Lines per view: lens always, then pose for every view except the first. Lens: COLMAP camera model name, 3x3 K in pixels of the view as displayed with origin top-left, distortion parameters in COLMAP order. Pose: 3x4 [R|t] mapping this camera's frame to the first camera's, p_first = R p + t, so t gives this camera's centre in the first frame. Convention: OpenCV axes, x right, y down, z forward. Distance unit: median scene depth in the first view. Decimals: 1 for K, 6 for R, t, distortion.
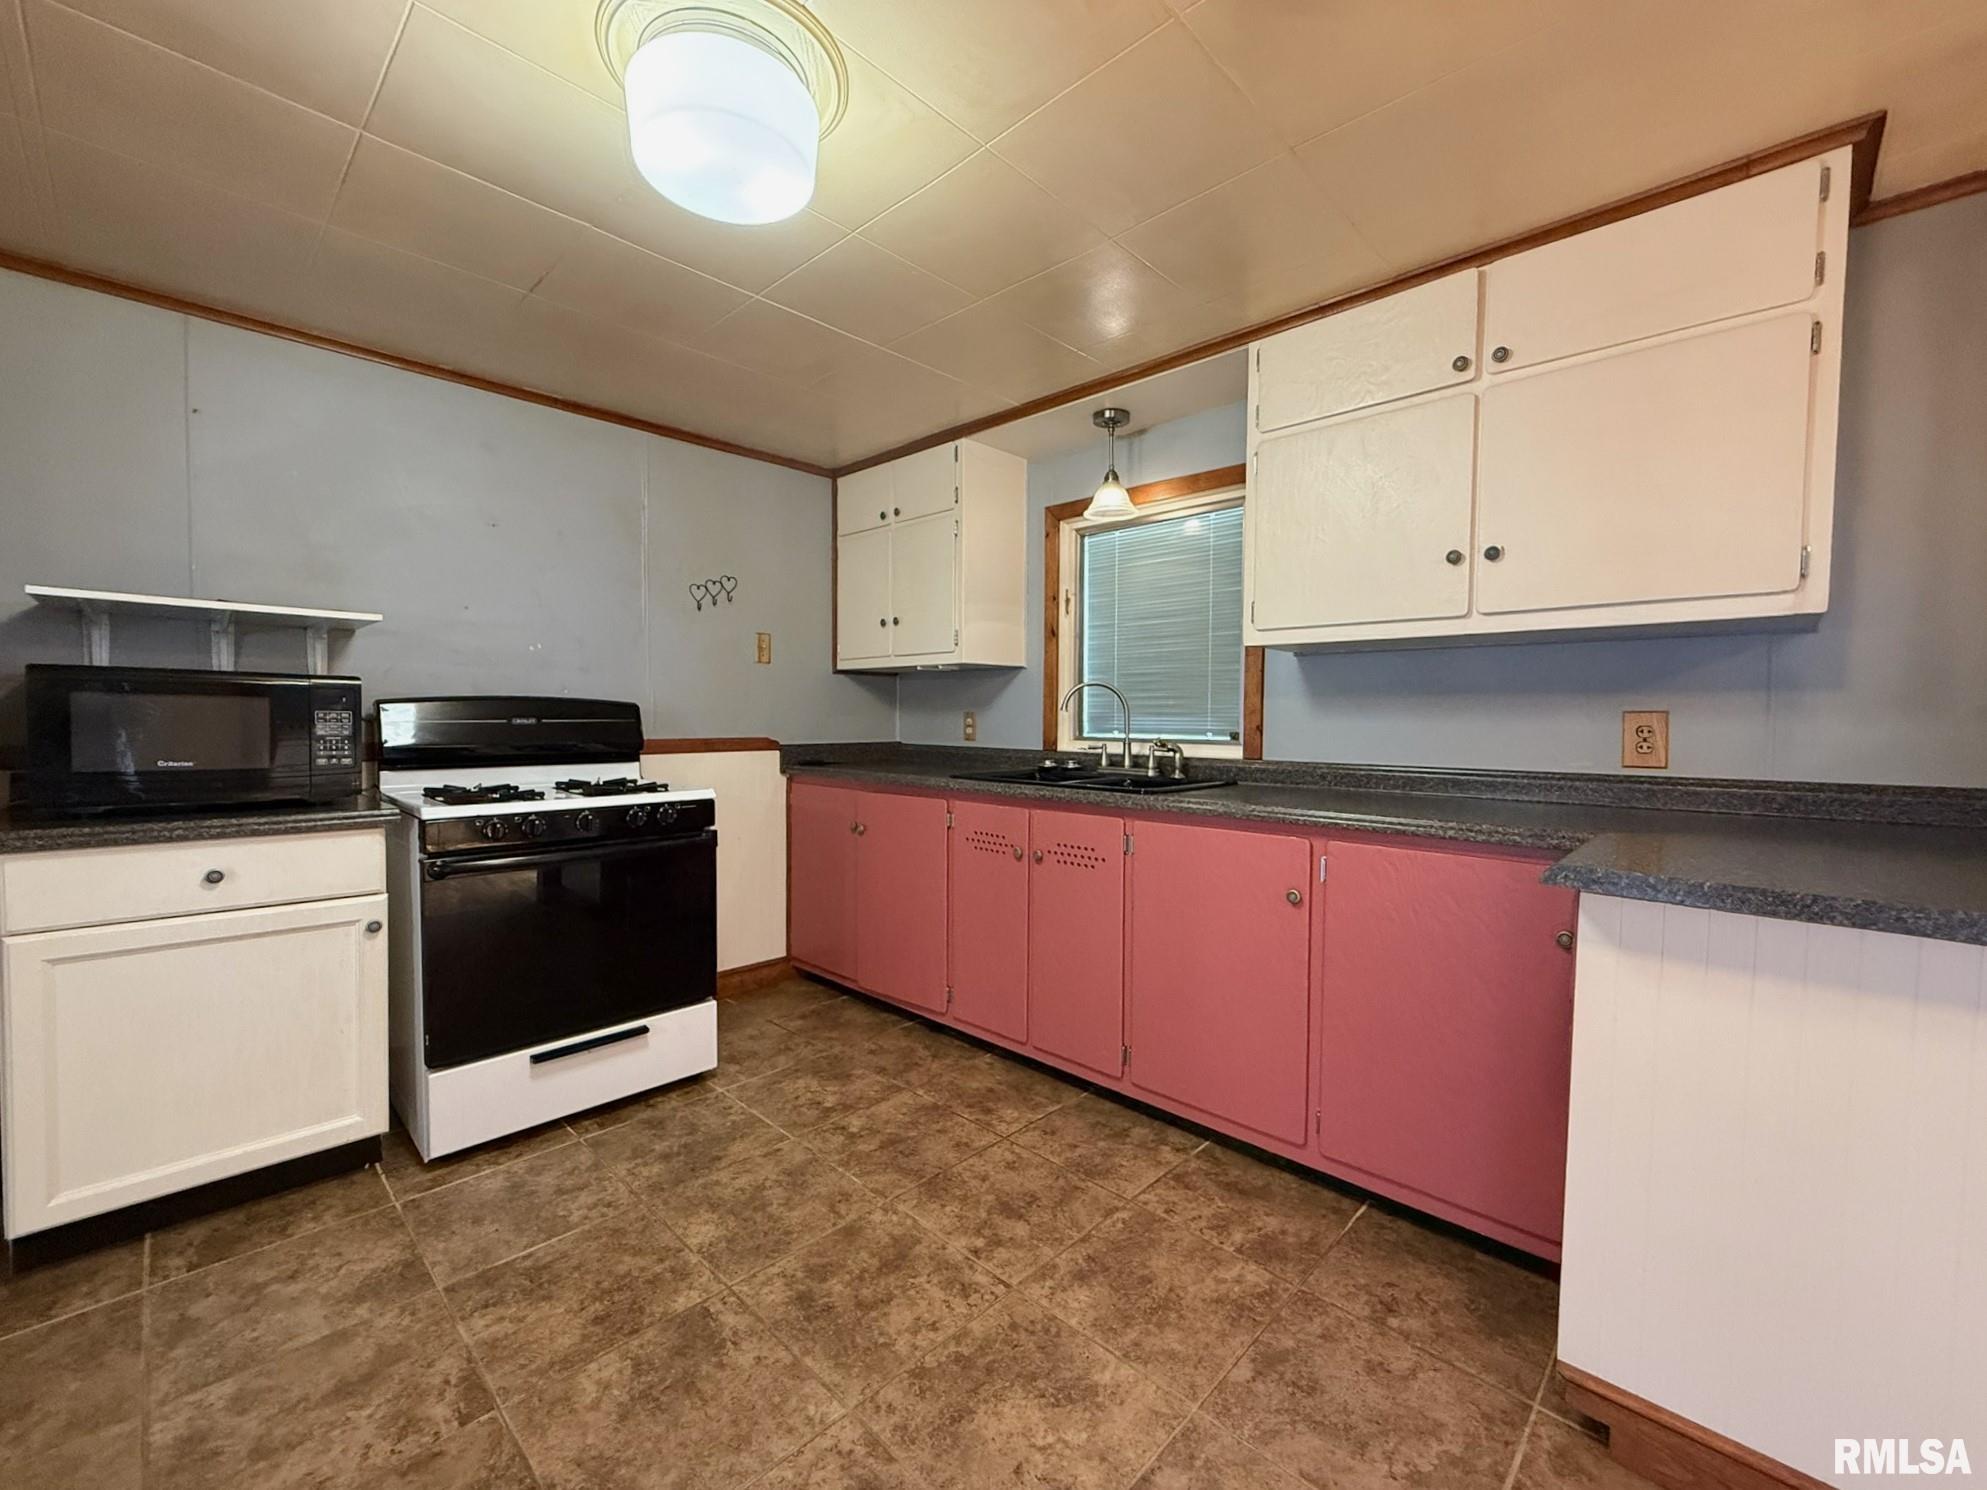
lens RADIAL K [[812.9, 0, 978.9], [0, 812.9, 749.3], [0, 0, 1]] dist [0.000898, -0.000130]
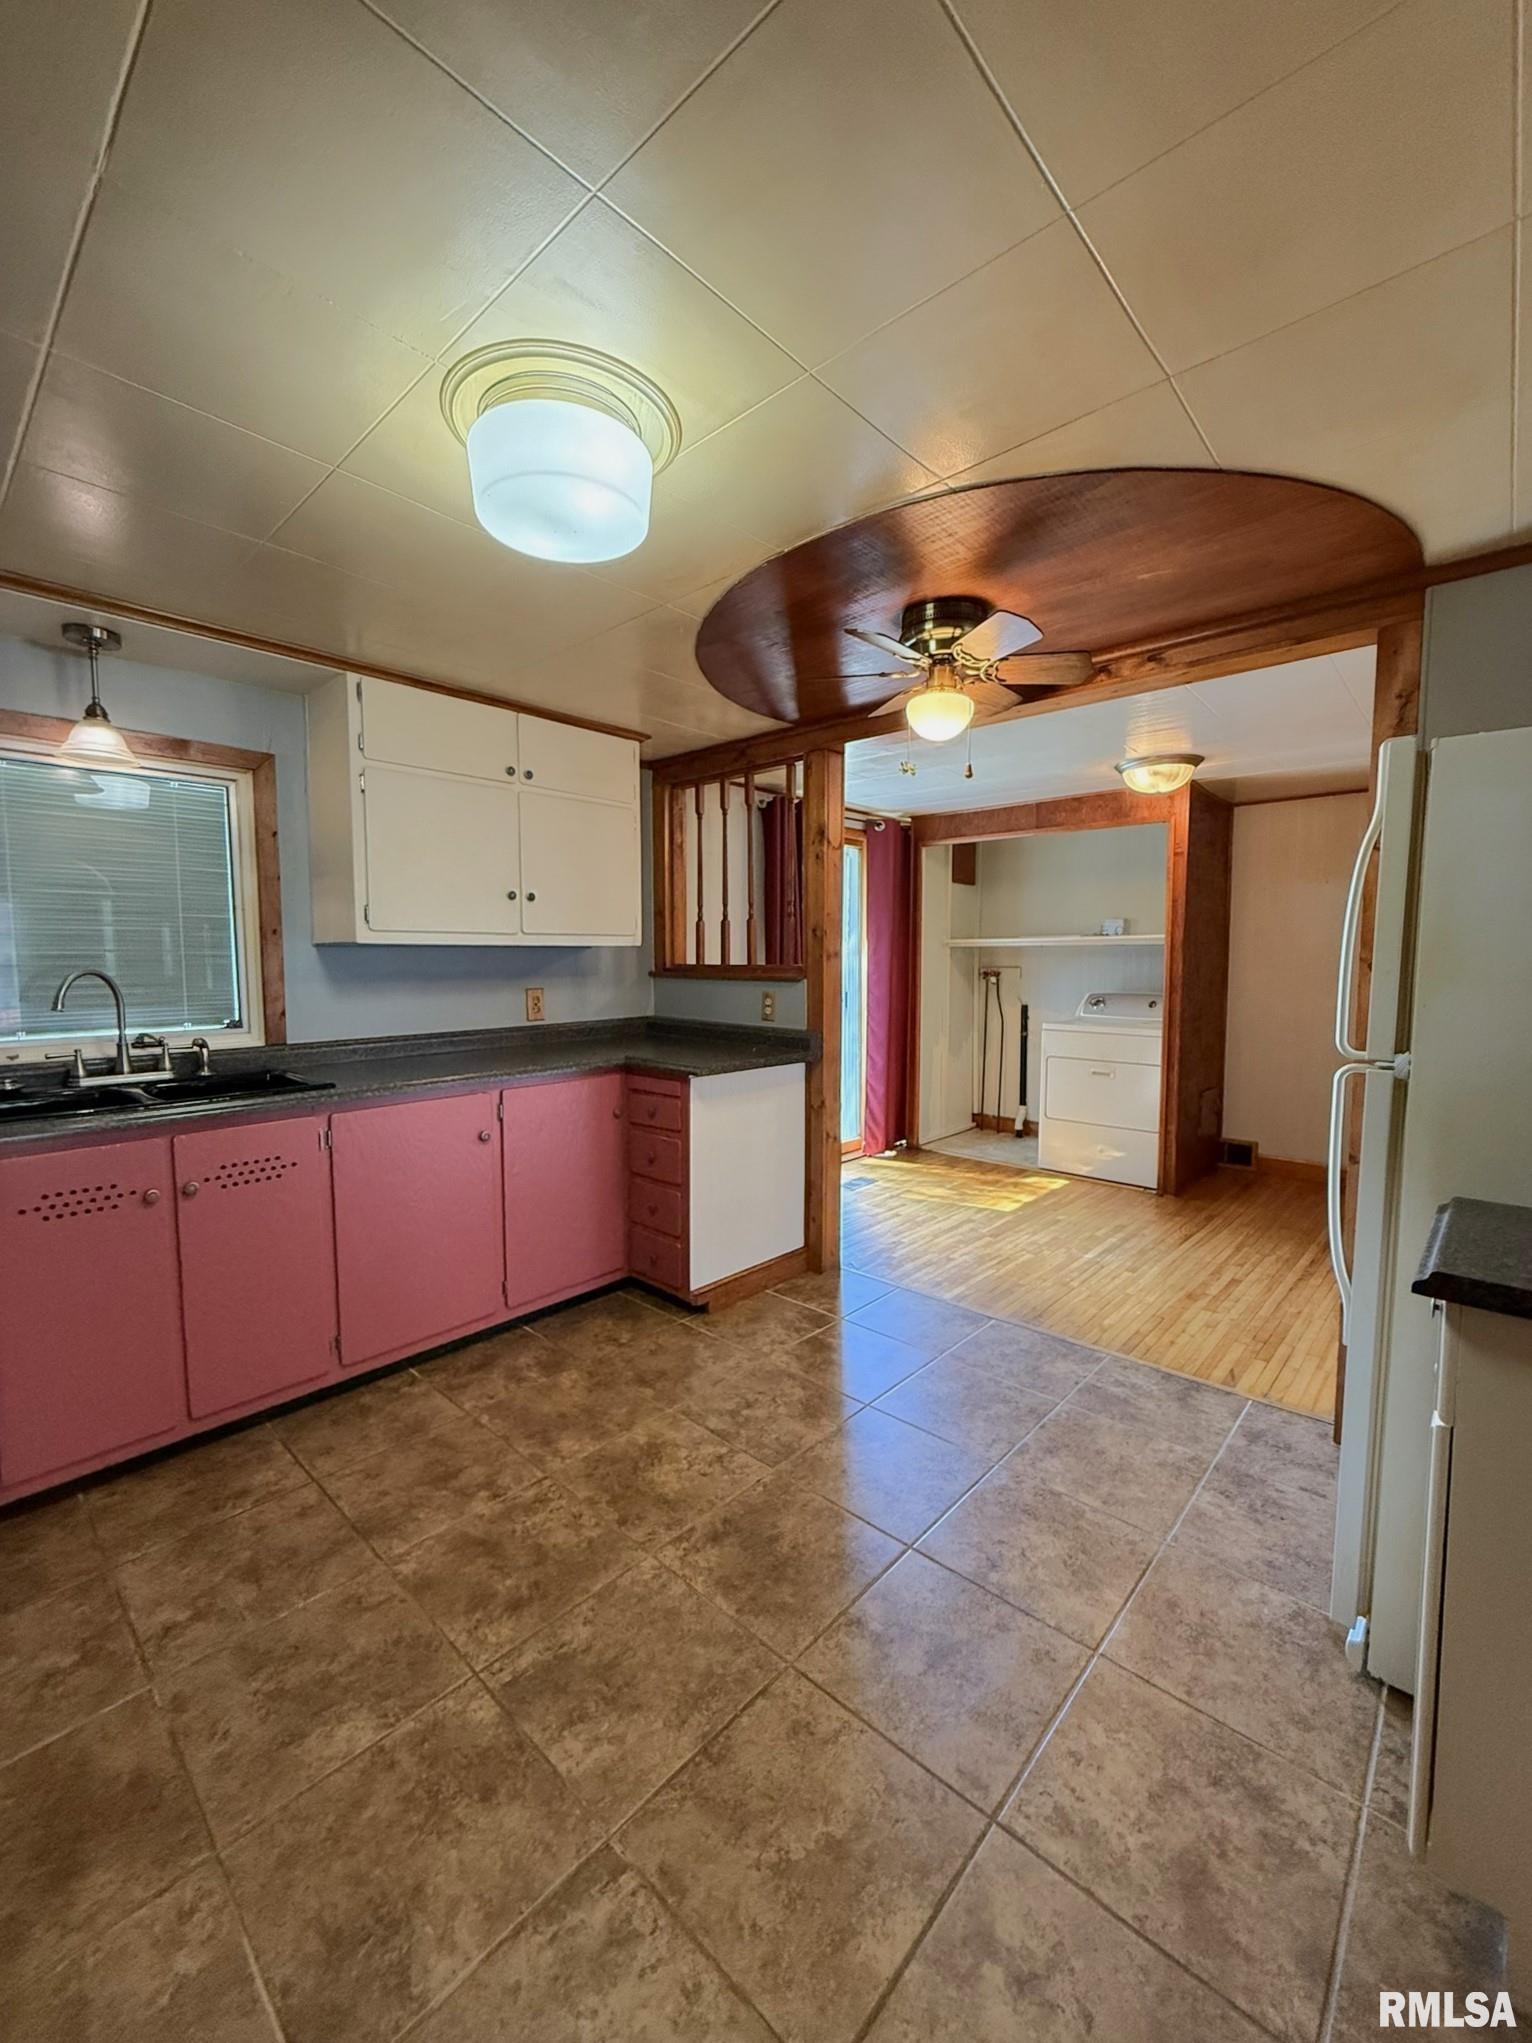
lens RADIAL K [[821.8, 0, 766.0], [0, 821.8, 1021.5], [0, 0, 1]] dist [0.000406, -0.000155]
pose [[-0.032199, -0.087131, 0.995676, -1.029122], [0.043152, 0.995143, 0.088479, -0.117842], [-0.998550, 0.045815, -0.028283, 0.585442]]
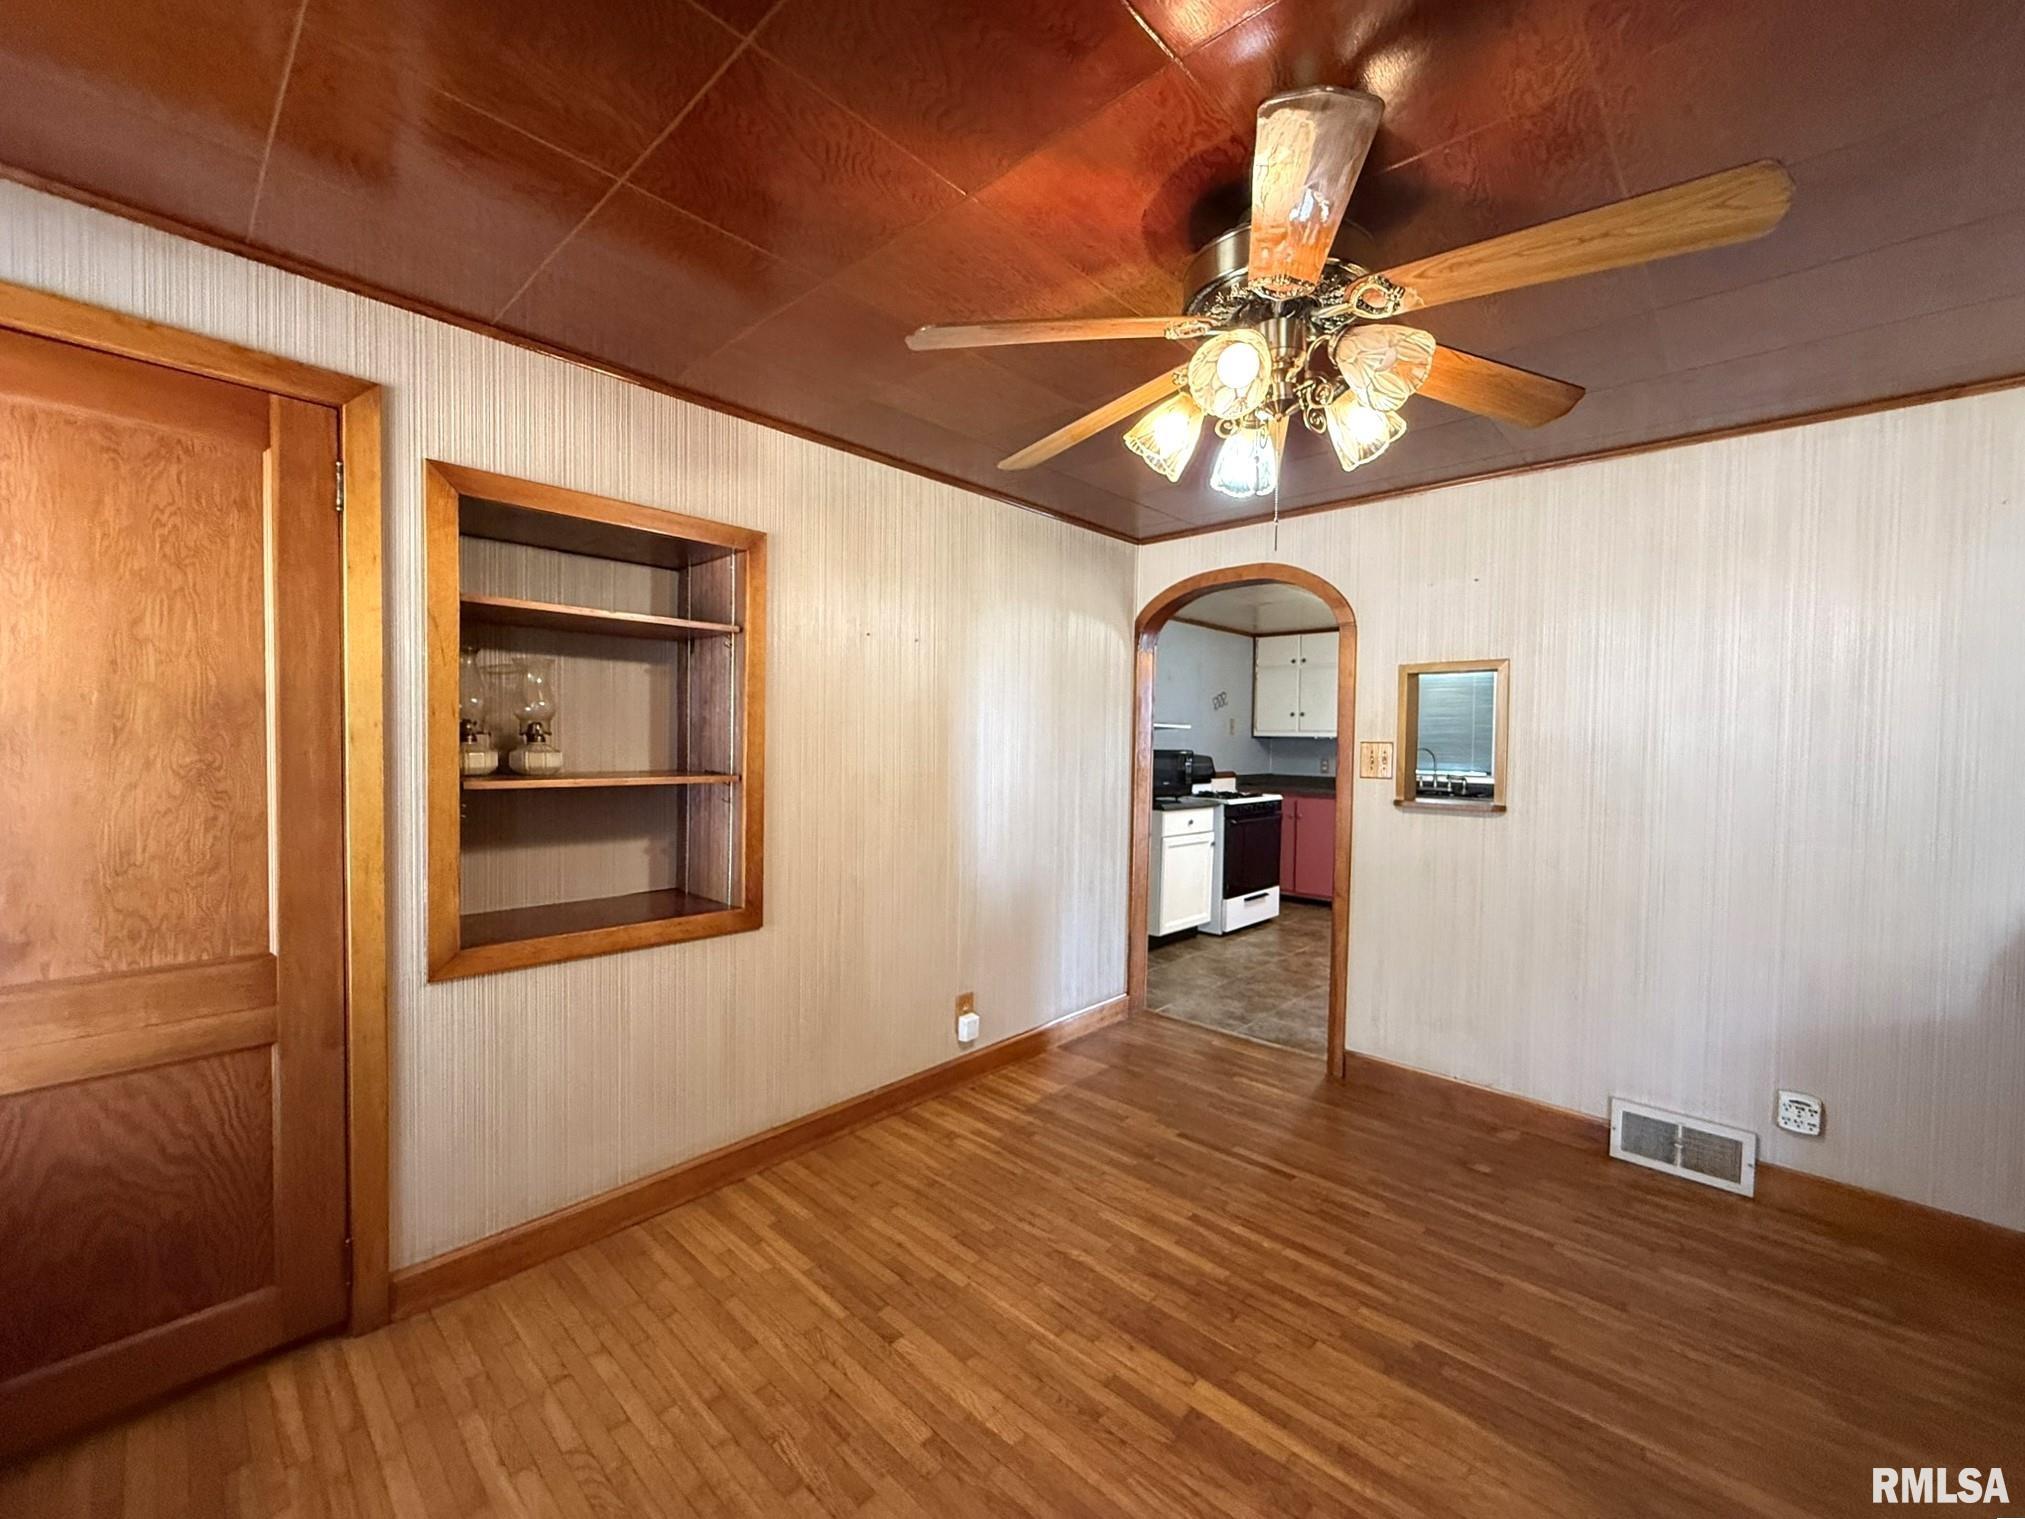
lens RADIAL K [[814.6, 0, 1005.3], [0, 814.6, 763.7], [0, 0, 1]] dist [0.000406, -0.000155]
pose [[0.999684, 0.006713, 0.024239, -1.598996], [-0.006433, 0.999912, -0.011628, -0.013036], [-0.024315, 0.011468, 0.999639, -1.805061]]
